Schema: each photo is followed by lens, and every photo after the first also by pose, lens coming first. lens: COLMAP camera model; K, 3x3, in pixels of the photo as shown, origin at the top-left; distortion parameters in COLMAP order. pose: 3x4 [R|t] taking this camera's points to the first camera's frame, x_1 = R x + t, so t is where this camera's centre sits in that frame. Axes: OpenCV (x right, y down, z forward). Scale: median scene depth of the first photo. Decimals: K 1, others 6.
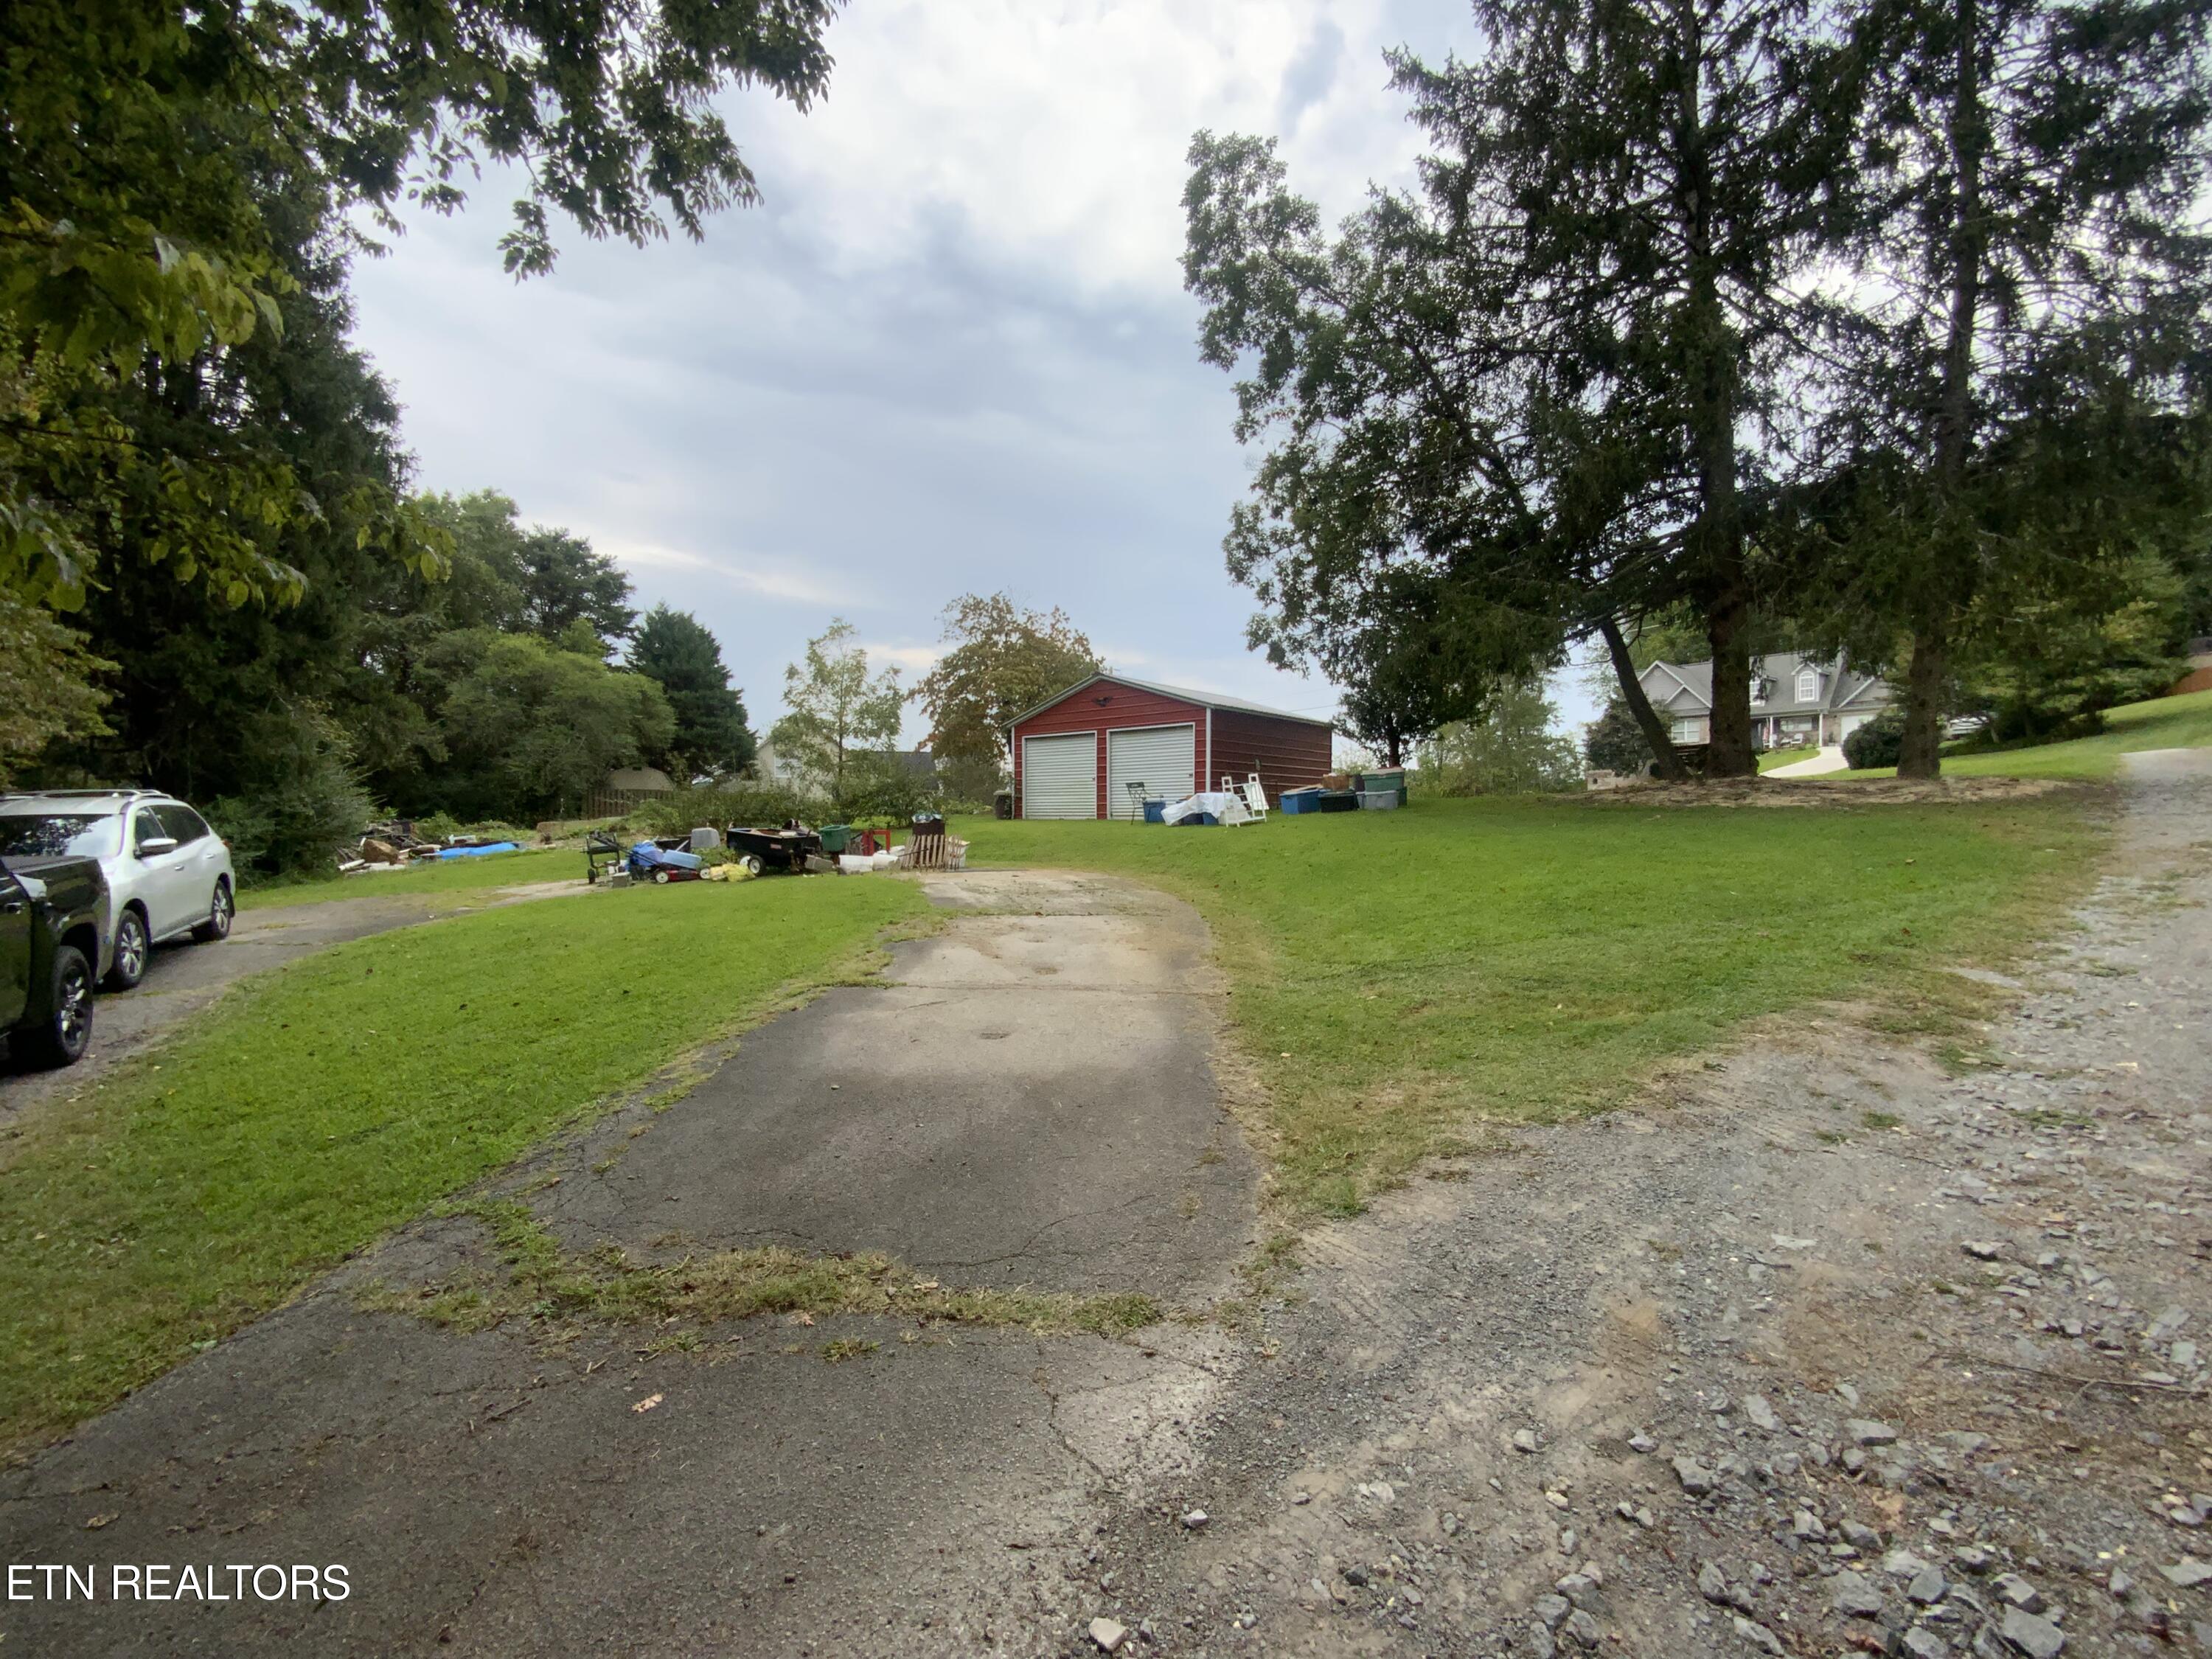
lens RADIAL K [[903.4, 0, 1106.2], [0, 903.4, 832.4], [0, 0, 1]] dist [-0.001602, -0.003554]
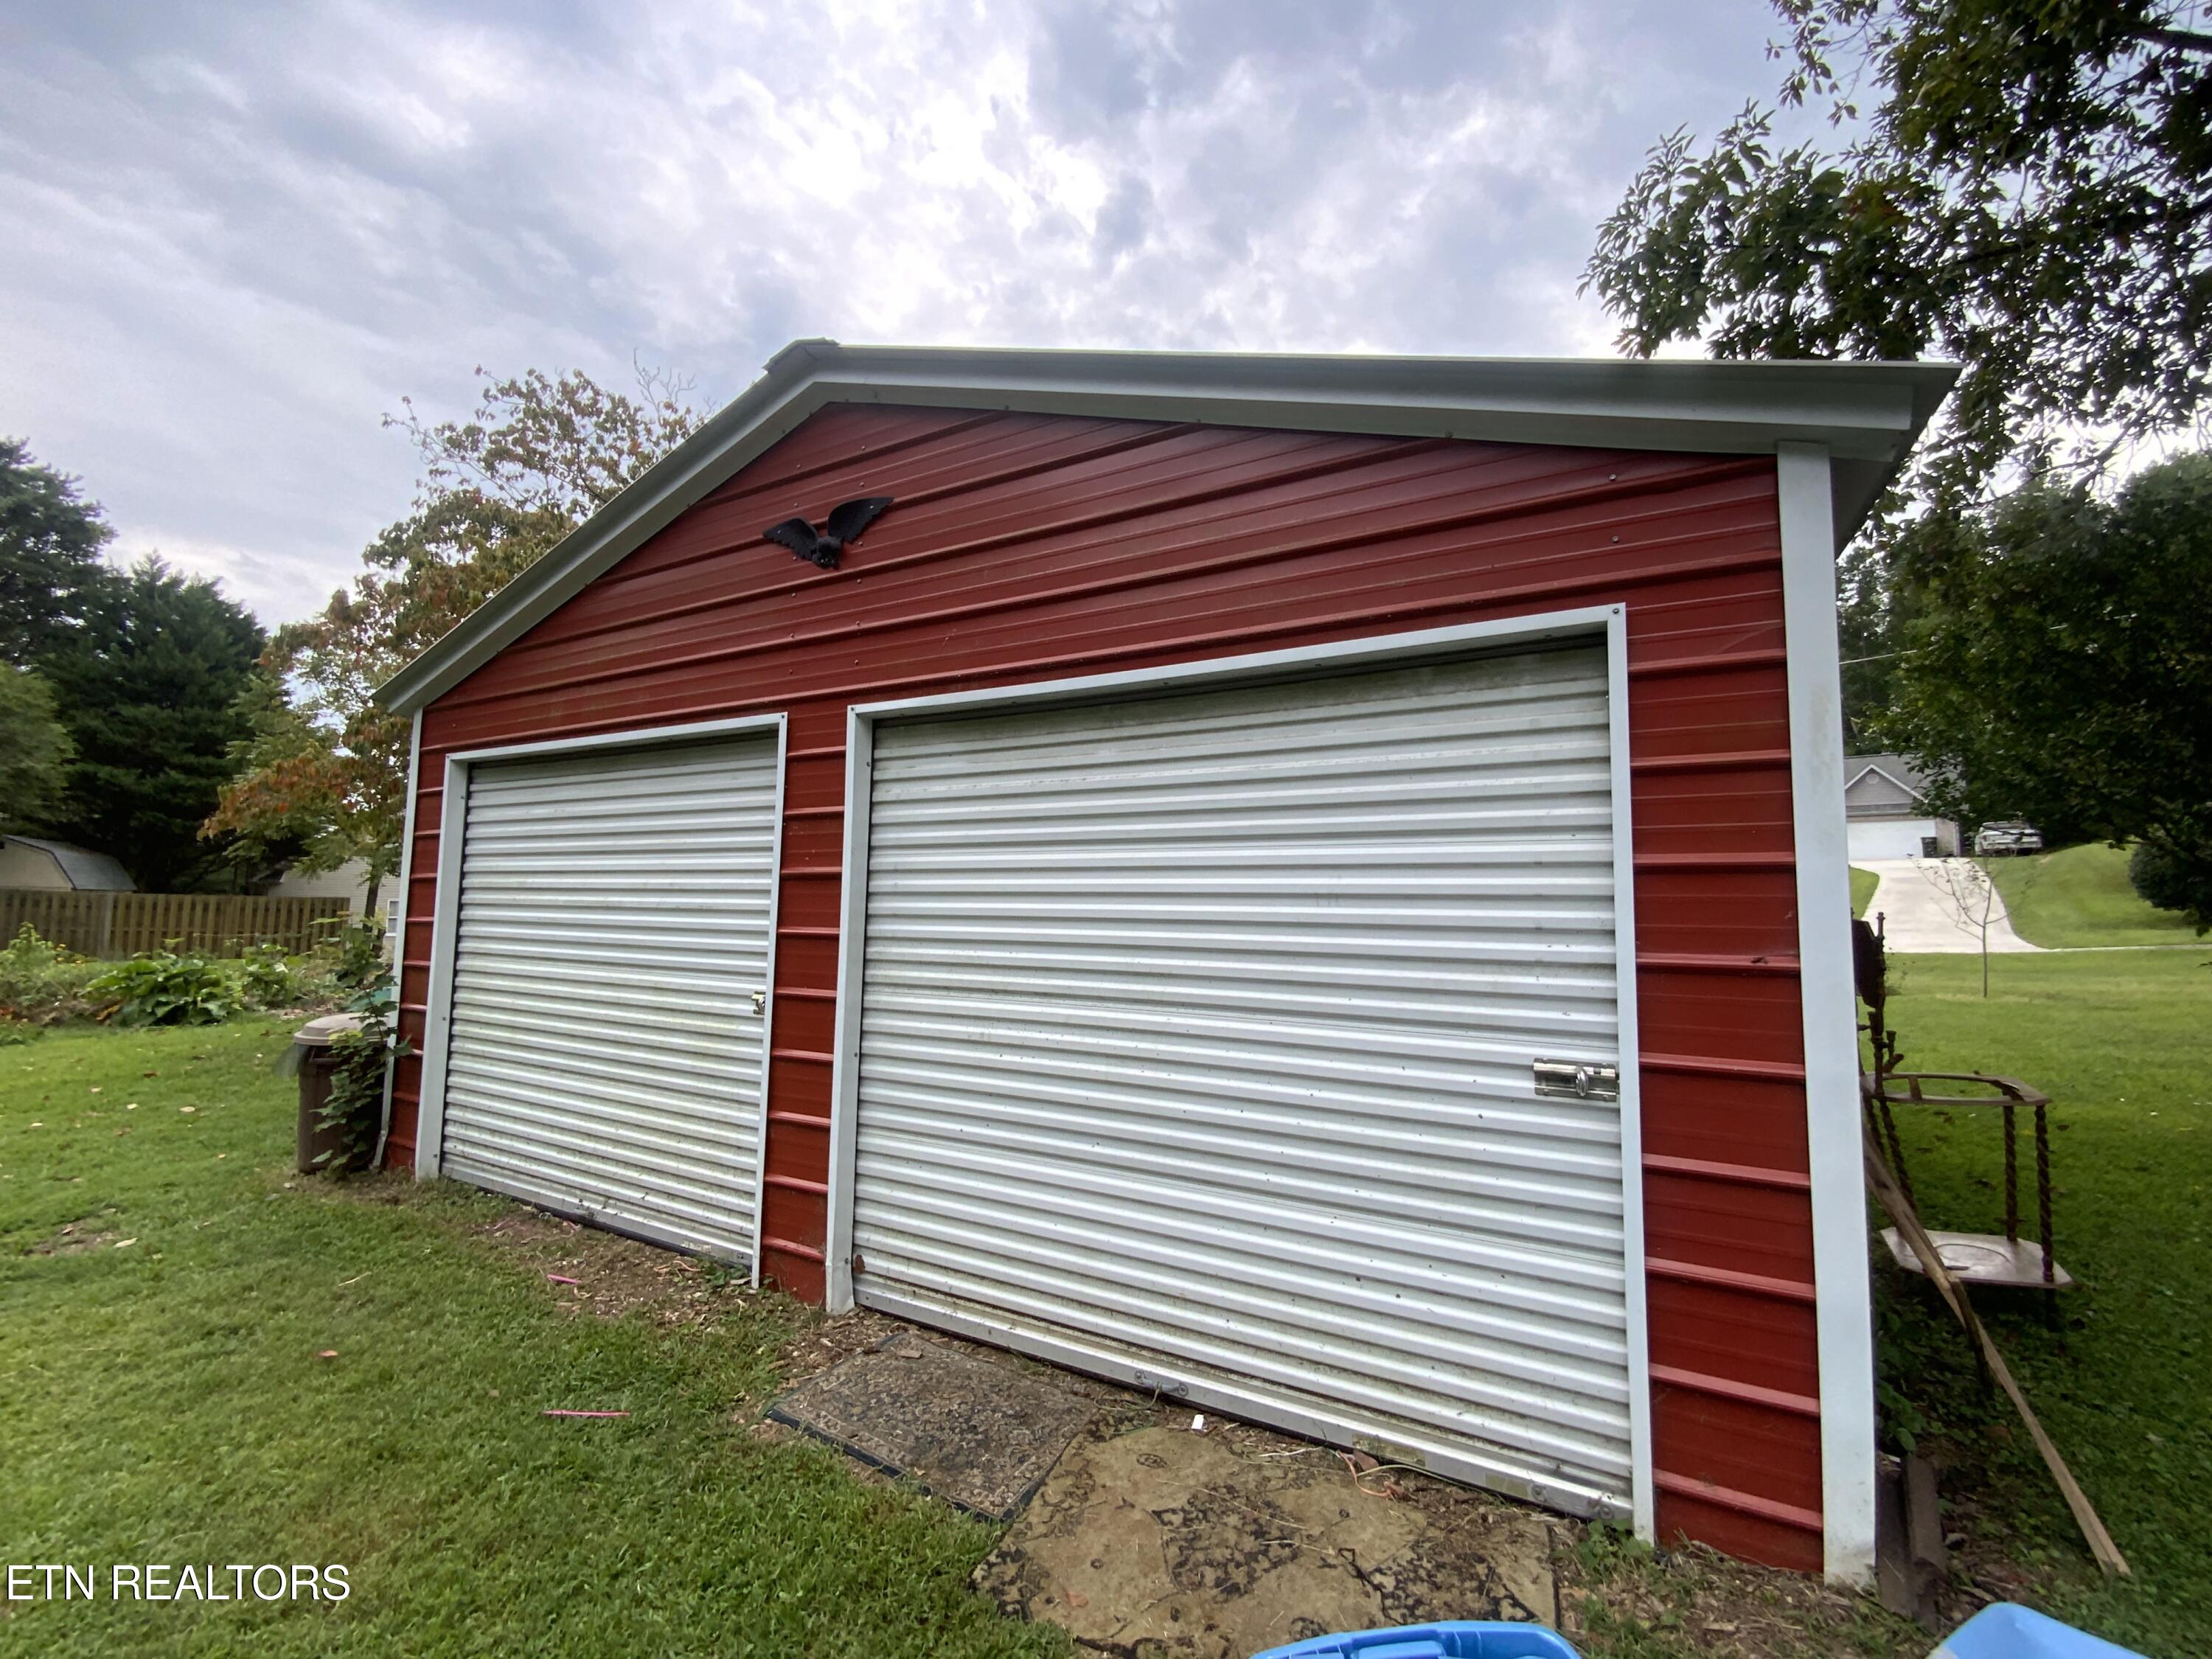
lens RADIAL K [[903.4, 0, 1107.1], [0, 903.4, 829.2], [0, 0, 1]] dist [-0.001602, -0.003554]
pose [[0.980616, 0.033483, 0.193060, 0.015411], [-0.014280, 0.994884, -0.100011, -0.076599], [-0.195421, 0.095316, 0.976077, 0.829577]]
